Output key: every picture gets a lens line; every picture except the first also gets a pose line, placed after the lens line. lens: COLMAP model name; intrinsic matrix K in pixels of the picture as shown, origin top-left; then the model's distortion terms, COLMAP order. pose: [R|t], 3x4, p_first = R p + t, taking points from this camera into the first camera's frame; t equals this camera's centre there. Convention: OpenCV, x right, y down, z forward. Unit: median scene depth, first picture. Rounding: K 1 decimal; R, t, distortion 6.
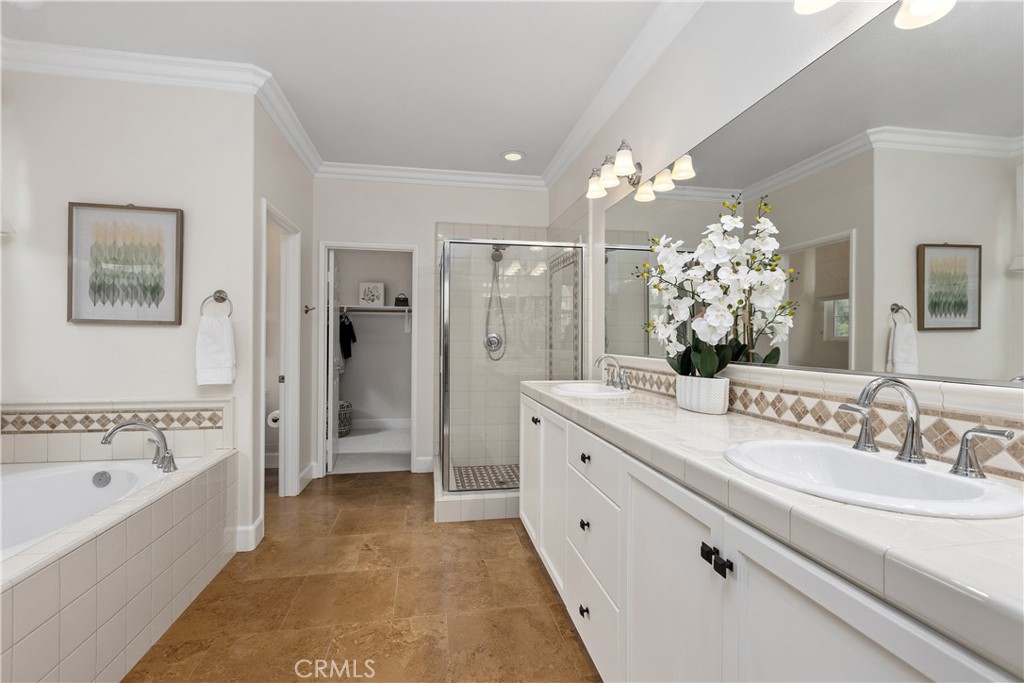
lens RADIAL K [[461.4, 0, 504.7], [0, 461.4, 339.6], [0, 0, 1]] dist [0.004607, -0.001226]
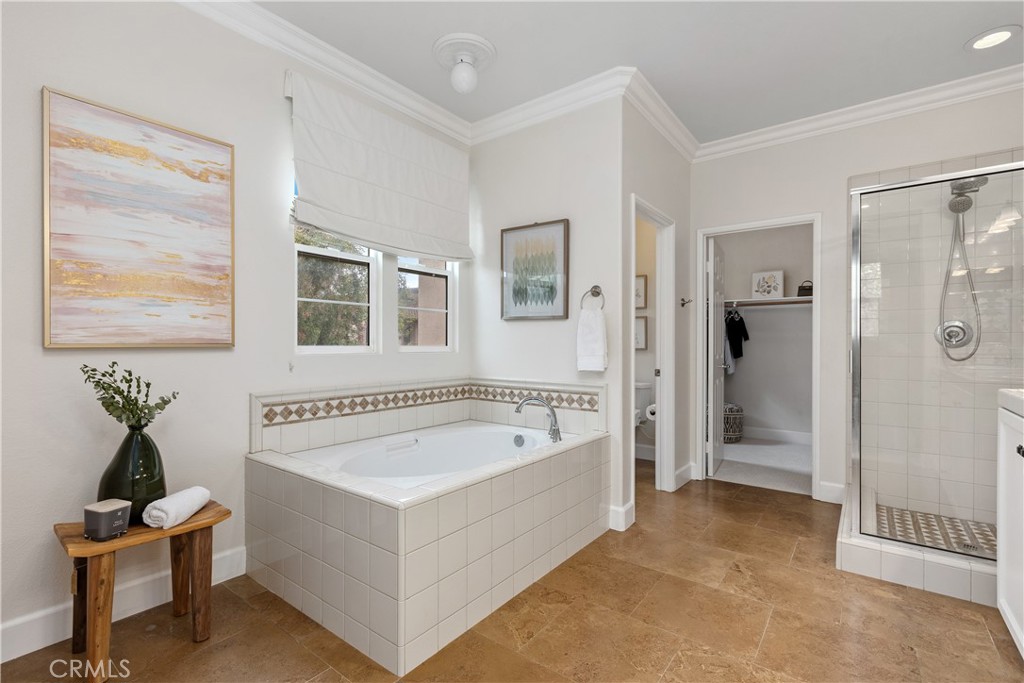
lens RADIAL K [[461.4, 0, 510.9], [0, 461.4, 346.4], [0, 0, 1]] dist [0.004607, -0.001226]
pose [[0.674183, -0.001635, -0.738562, 0.057206], [-0.000856, 0.999995, -0.002996, 0.039725], [0.738563, 0.002652, 0.674179, 0.107037]]
